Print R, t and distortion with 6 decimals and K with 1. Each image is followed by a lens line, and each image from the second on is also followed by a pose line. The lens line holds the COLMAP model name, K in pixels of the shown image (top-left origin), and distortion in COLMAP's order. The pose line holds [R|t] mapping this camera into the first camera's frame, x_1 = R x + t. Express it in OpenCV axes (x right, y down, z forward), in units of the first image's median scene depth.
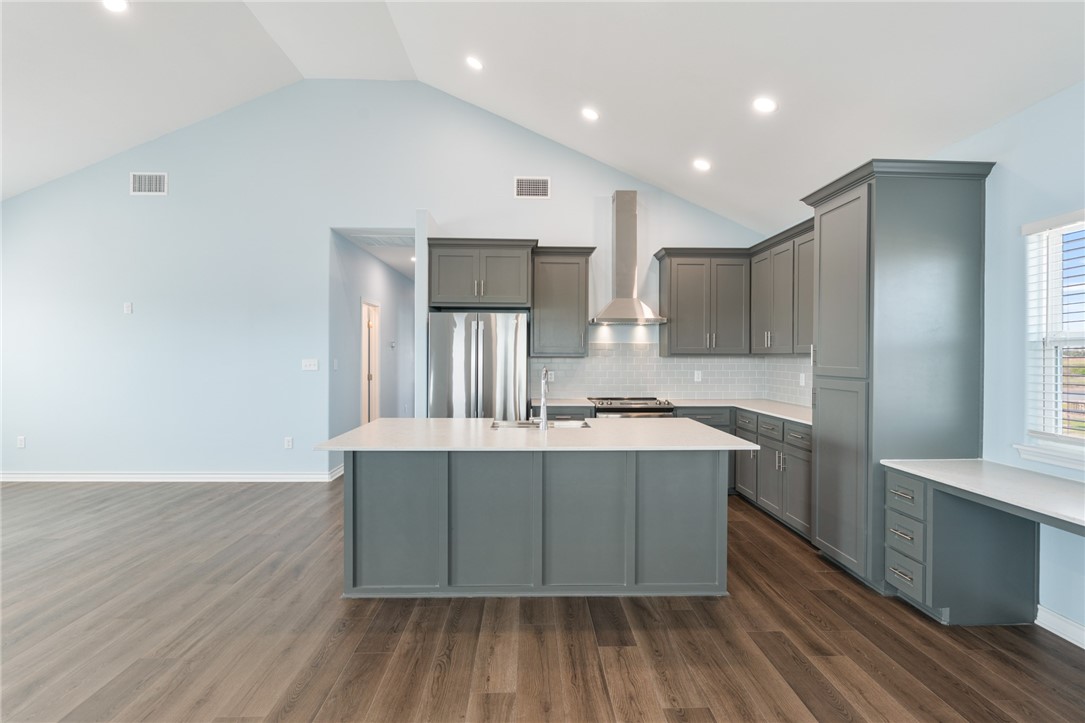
lens RADIAL K [[497.5, 0, 542.7], [0, 497.5, 357.3], [0, 0, 1]] dist [-0.007837, 0.000365]
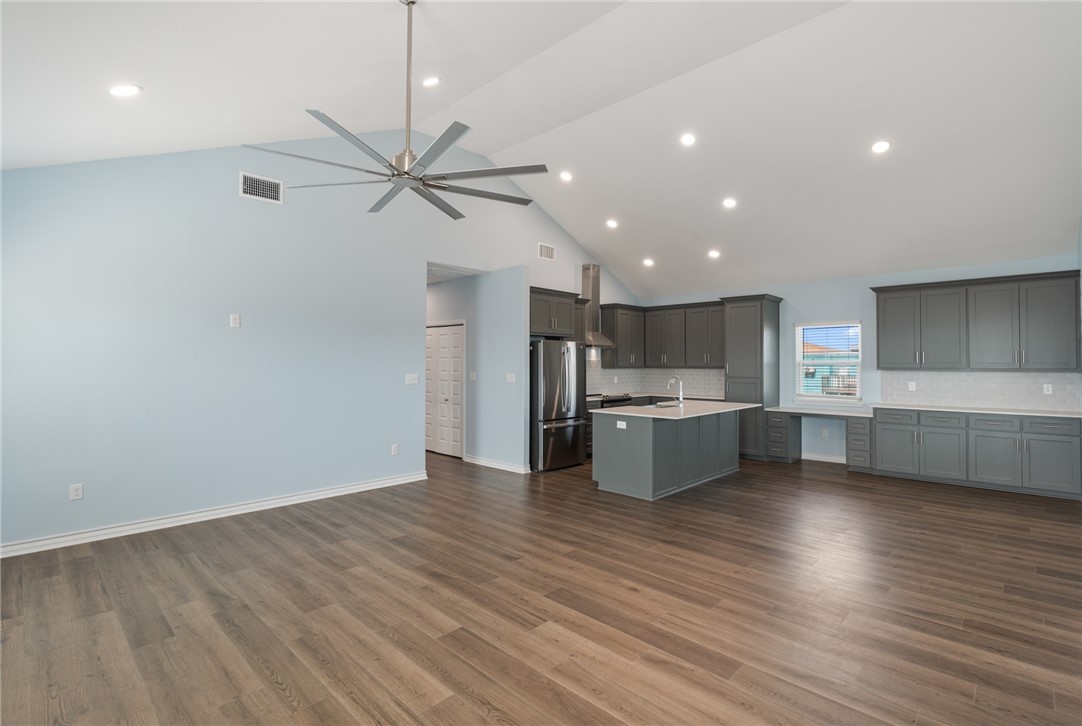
lens RADIAL K [[508.6, 0, 546.2], [0, 508.6, 358.0], [0, 0, 1]] dist [-0.008904, 0.000242]
pose [[0.713179, 0.002865, 0.700976, -1.312349], [0.004259, 0.999955, -0.008420, -0.026999], [-0.700969, 0.008990, 0.713135, -0.061030]]
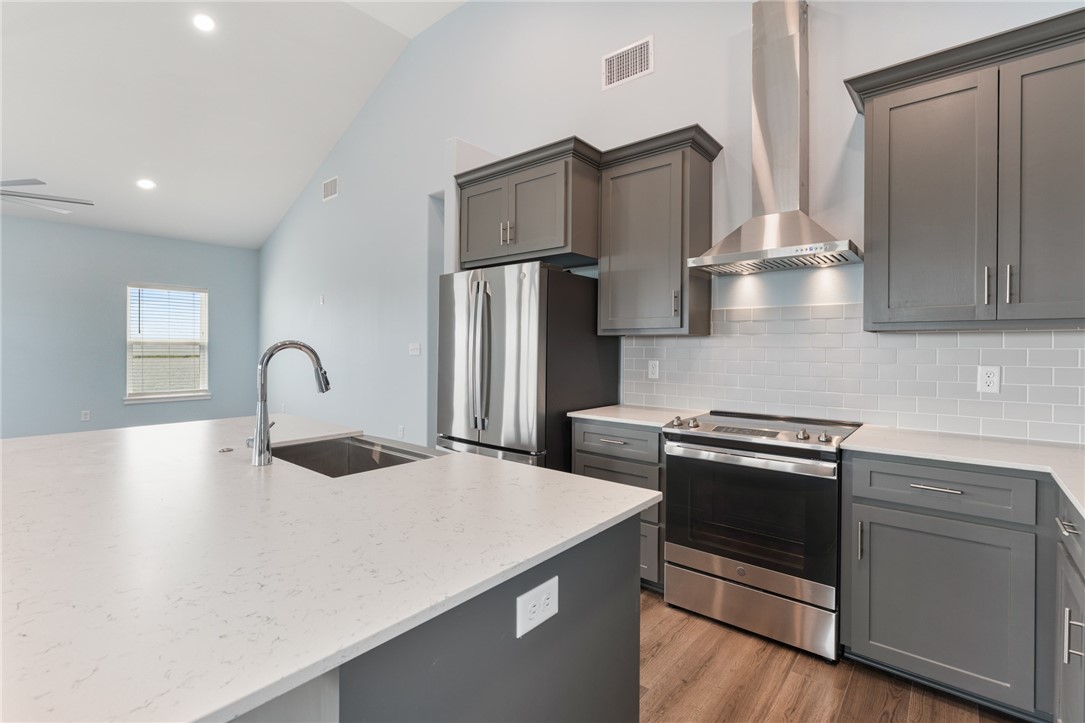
lens RADIAL K [[498.8, 0, 539.1], [0, 498.8, 350.4], [0, 0, 1]] dist [-0.005061, -0.000047]
pose [[0.742842, 0.003671, -0.669456, 0.390762], [-0.003376, 0.999993, 0.001738, 0.018713], [0.669458, 0.000969, 0.742849, 0.579984]]
